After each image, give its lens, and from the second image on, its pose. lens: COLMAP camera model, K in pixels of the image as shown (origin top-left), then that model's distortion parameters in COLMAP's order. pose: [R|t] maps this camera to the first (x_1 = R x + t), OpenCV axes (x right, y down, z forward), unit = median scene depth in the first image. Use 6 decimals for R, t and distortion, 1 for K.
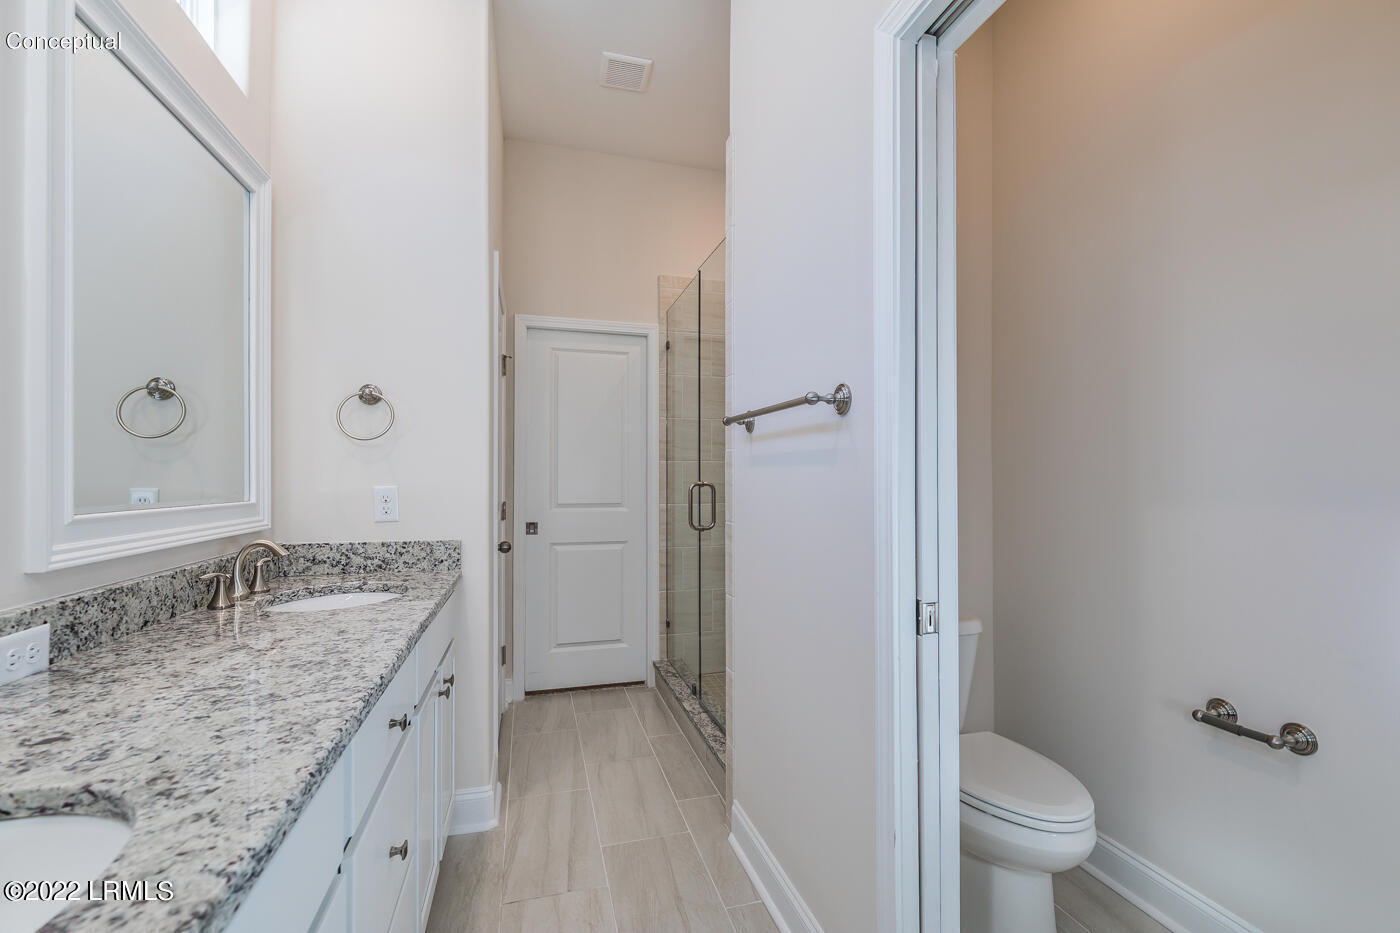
lens RADIAL K [[639.7, 0, 727.8], [0, 639.7, 471.4], [0, 0, 1]] dist [0.004842, -0.001988]
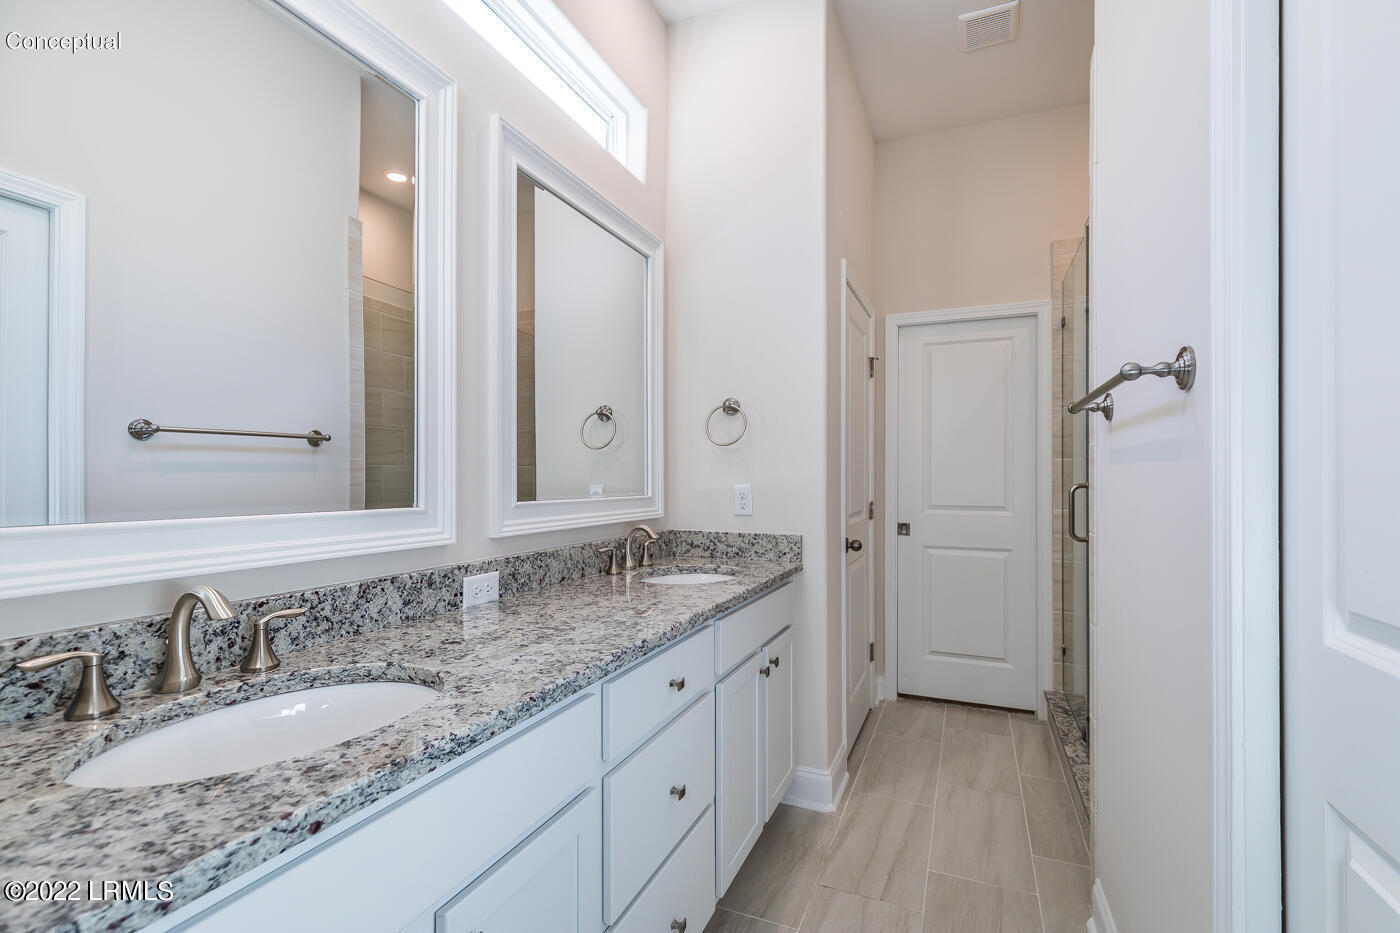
lens RADIAL K [[639.7, 0, 695.2], [0, 639.7, 474.8], [0, 0, 1]] dist [0.004842, -0.001988]
pose [[0.761989, -0.001938, -0.647587, 0.165816], [0.004791, 0.999985, 0.002645, 0.001419], [0.647573, -0.005118, 0.761987, 0.071479]]
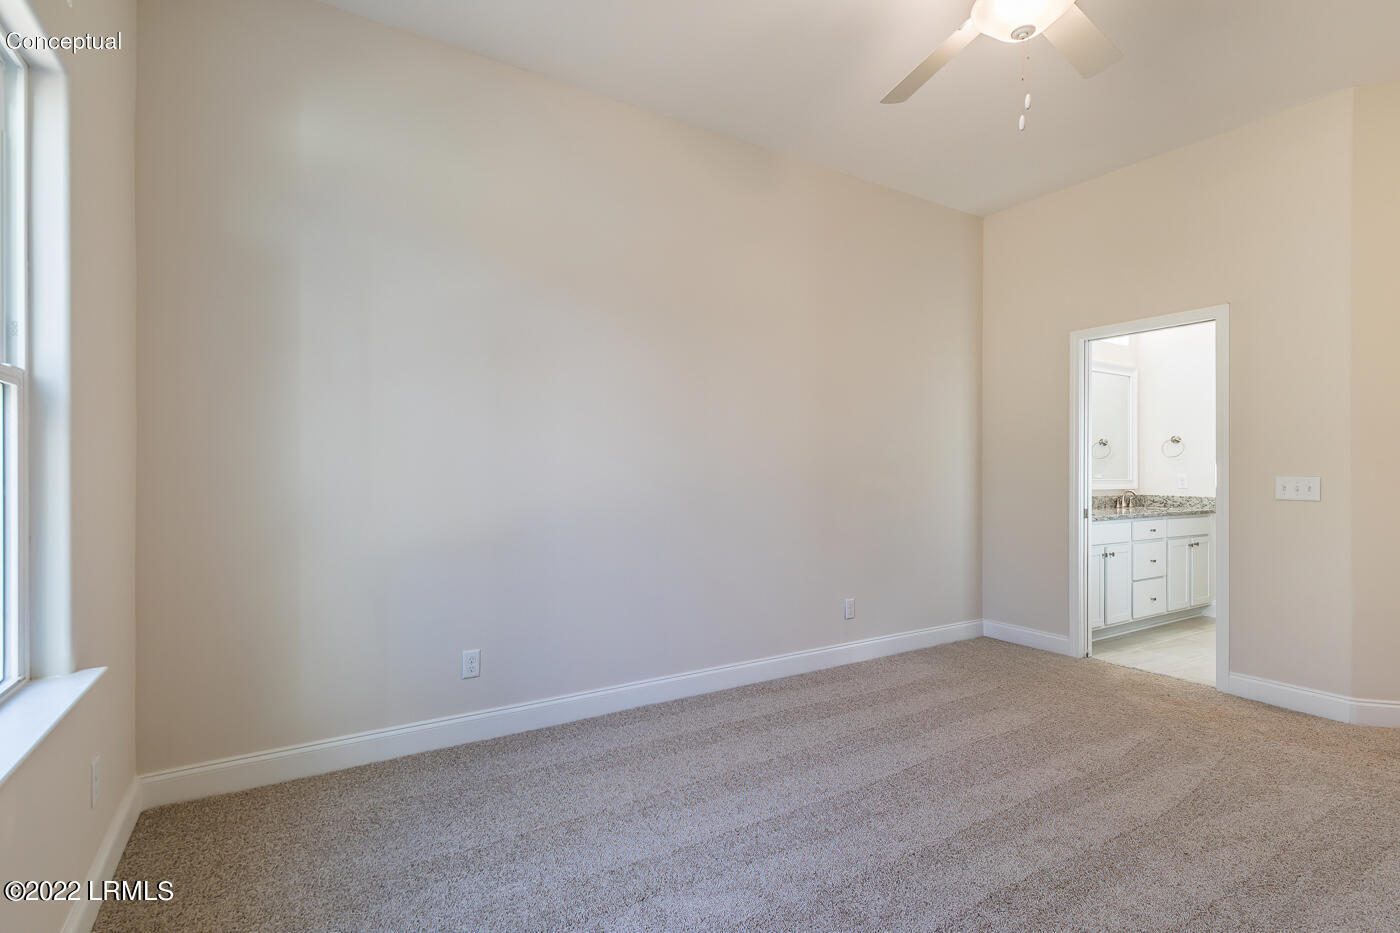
lens RADIAL K [[639.7, 0, 660.5], [0, 639.7, 474.0], [0, 0, 1]] dist [0.004842, -0.001988]
pose [[0.228846, -0.000500, -0.973463, 1.663177], [0.008152, 0.999966, 0.001403, -0.000569], [0.973429, -0.008257, 0.228842, -1.815156]]
